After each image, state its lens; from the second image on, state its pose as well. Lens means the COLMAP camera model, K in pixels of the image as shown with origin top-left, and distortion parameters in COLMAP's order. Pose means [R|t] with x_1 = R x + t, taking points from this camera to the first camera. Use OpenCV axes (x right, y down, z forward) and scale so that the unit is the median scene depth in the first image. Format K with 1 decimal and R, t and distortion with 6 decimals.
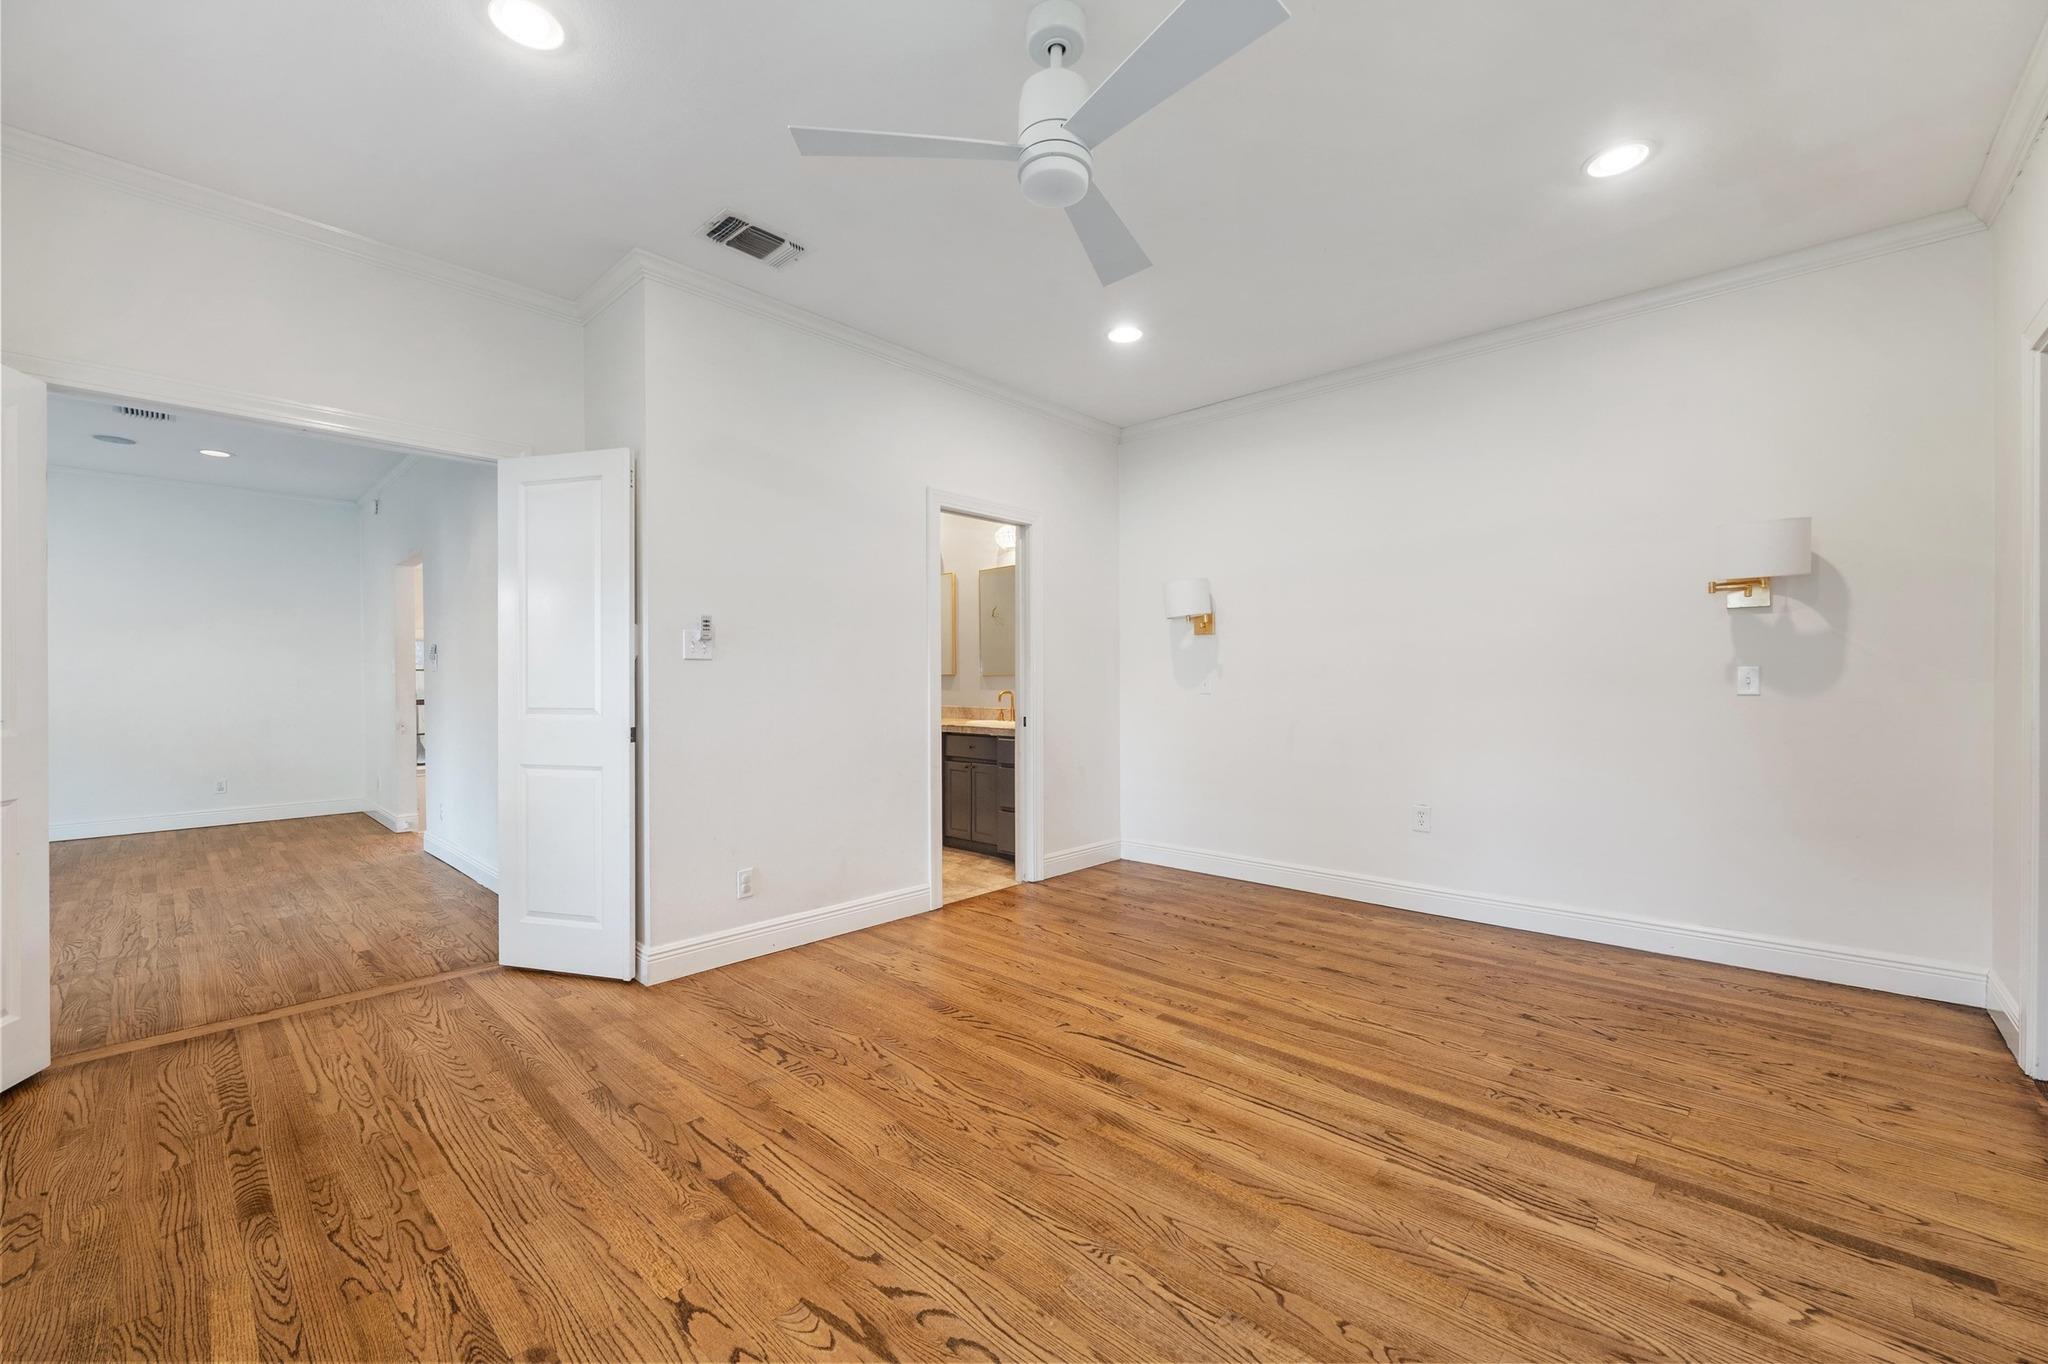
lens RADIAL K [[813.1, 0, 1020.6], [0, 813.1, 682.4], [0, 0, 1]] dist [-0.006759, 0.000361]
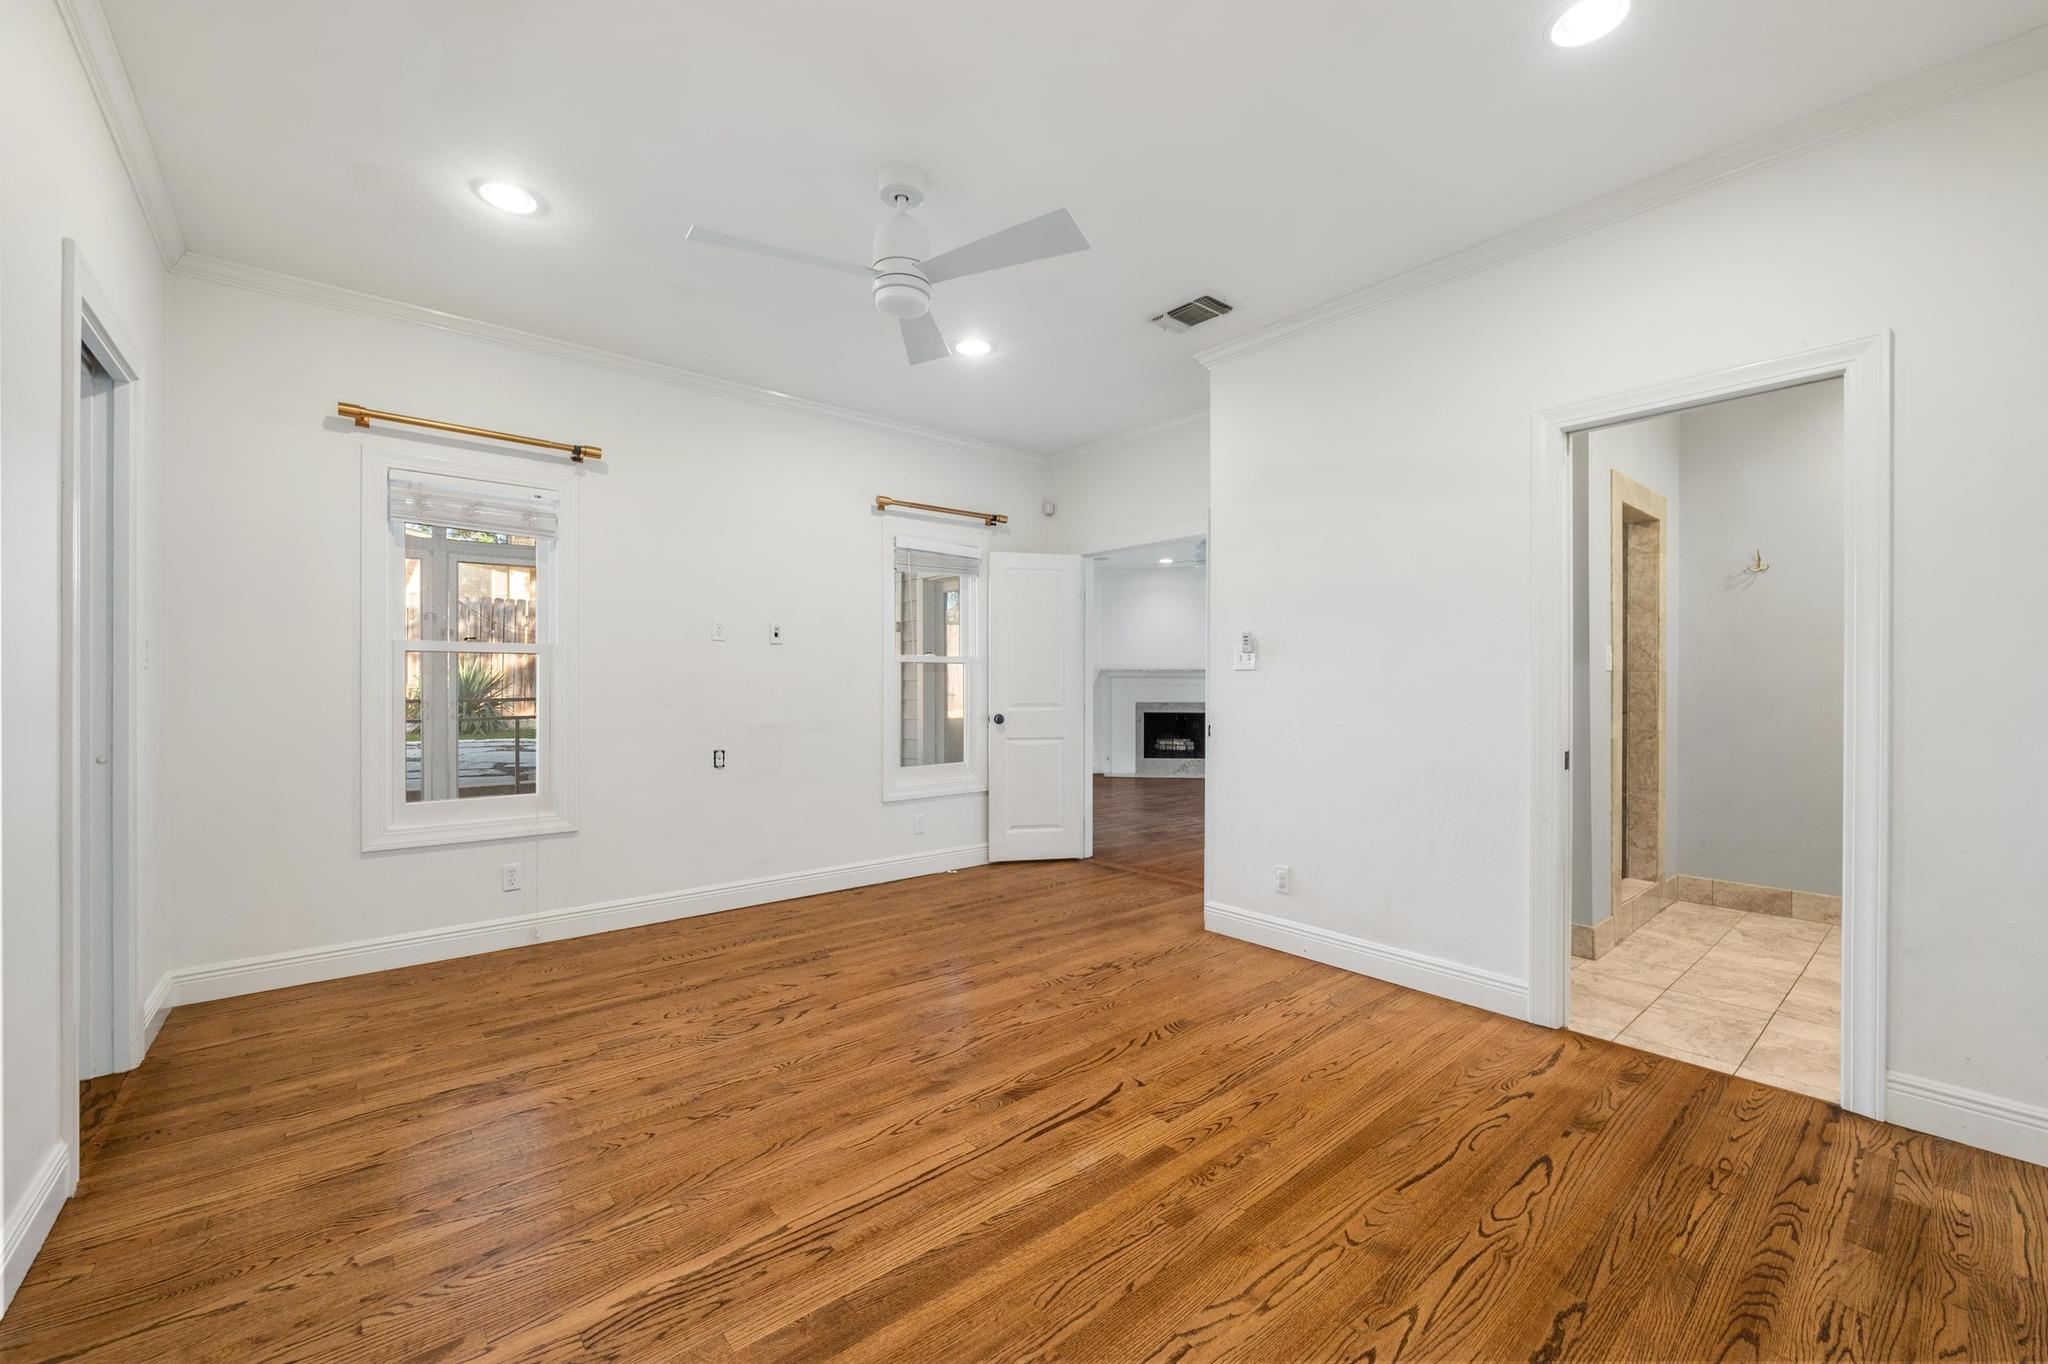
lens RADIAL K [[813.1, 0, 1020.7], [0, 813.1, 685.3], [0, 0, 1]] dist [-0.006759, 0.000361]
pose [[-0.122102, 0.002133, -0.992515, 1.062565], [-0.003028, 0.999992, 0.002521, -0.010913], [0.992513, 0.003313, -0.122095, 1.107786]]
